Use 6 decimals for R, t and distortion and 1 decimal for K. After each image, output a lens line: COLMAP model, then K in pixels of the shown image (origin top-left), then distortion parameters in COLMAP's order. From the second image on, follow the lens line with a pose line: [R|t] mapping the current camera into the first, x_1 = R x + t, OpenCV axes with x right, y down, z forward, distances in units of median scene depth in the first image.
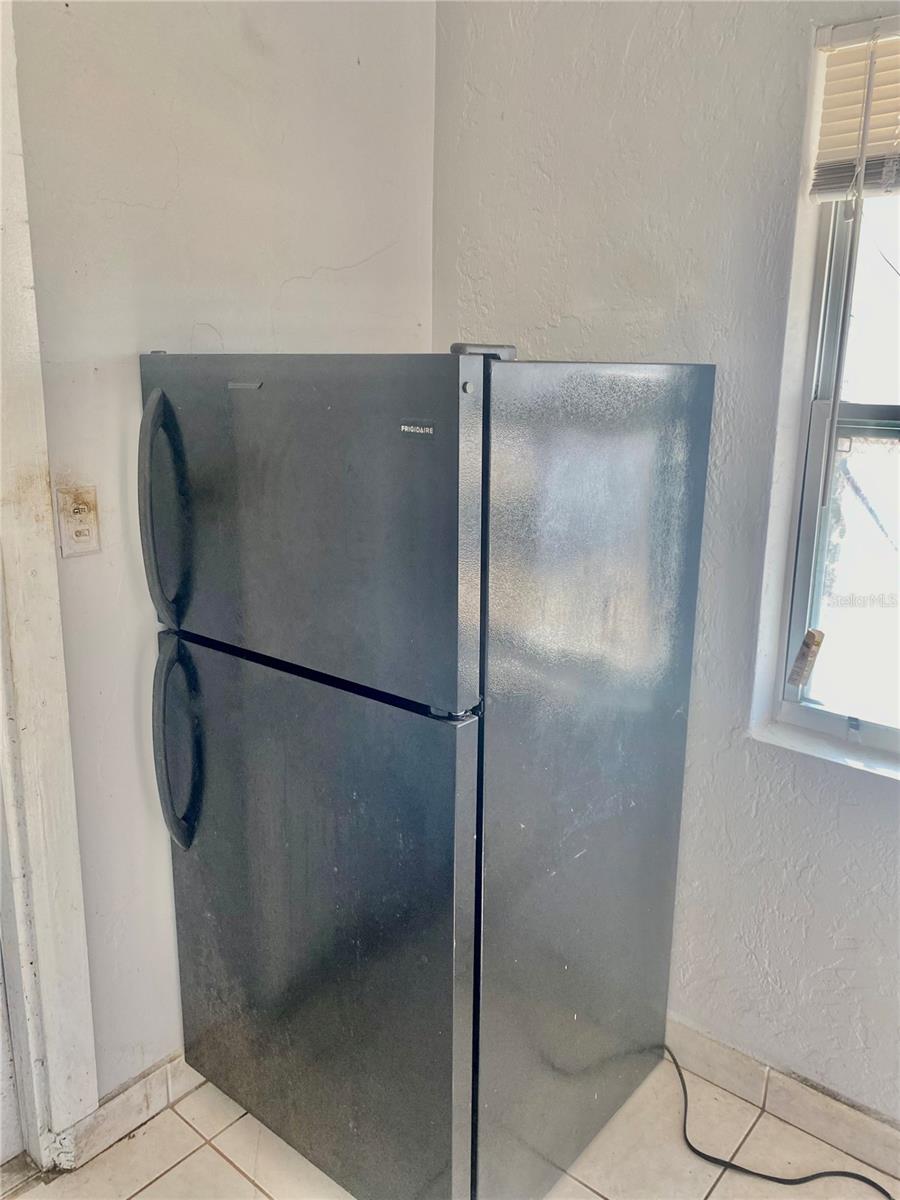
lens RADIAL K [[926.7, 0, 448.3], [0, 926.7, 597.1], [0, 0, 1]] dist [0.024839, -0.030922]
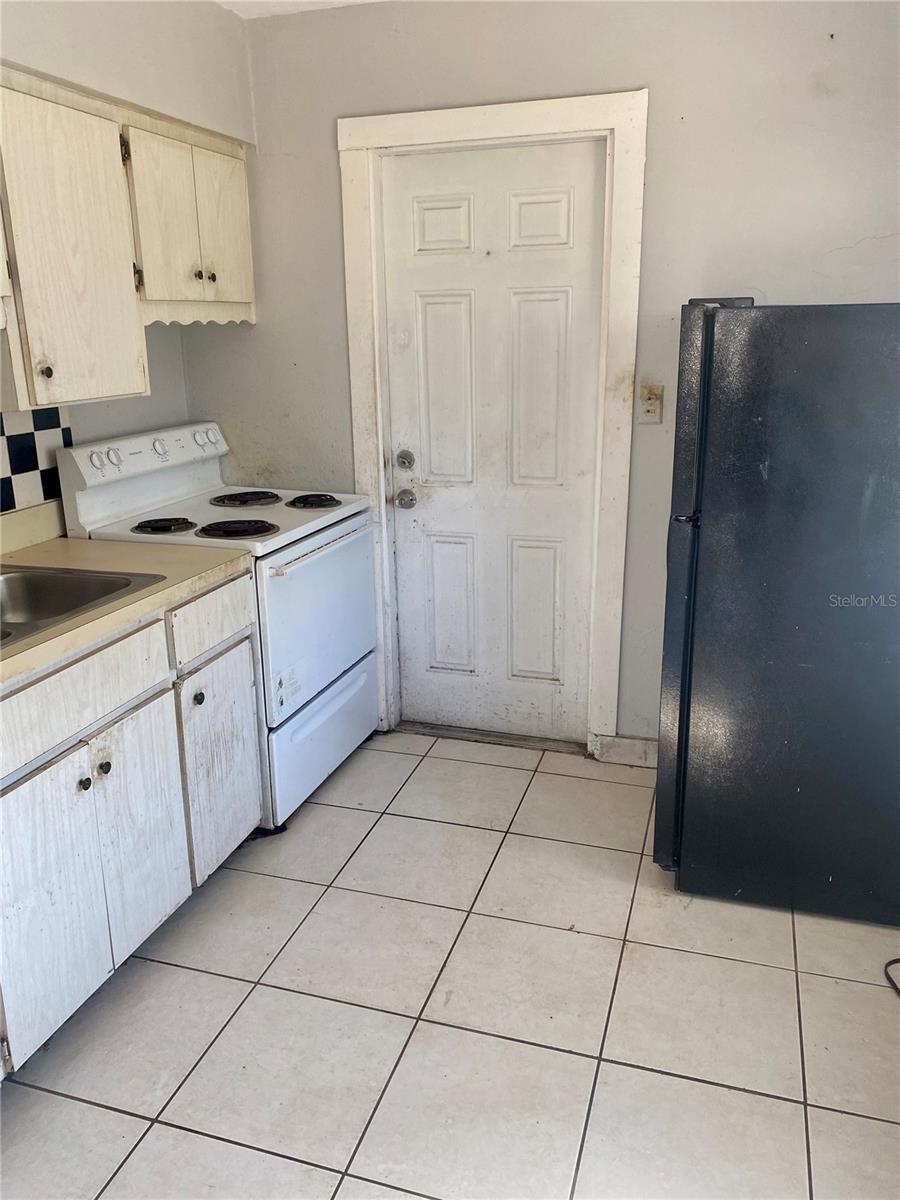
lens RADIAL K [[926.7, 0, 446.9], [0, 926.7, 592.5], [0, 0, 1]] dist [0.024839, -0.030922]
pose [[0.386481, 0.242611, -0.889816, 1.154121], [-0.197916, 0.964123, 0.176908, 0.030962], [0.900812, 0.107737, 0.420631, -0.087252]]
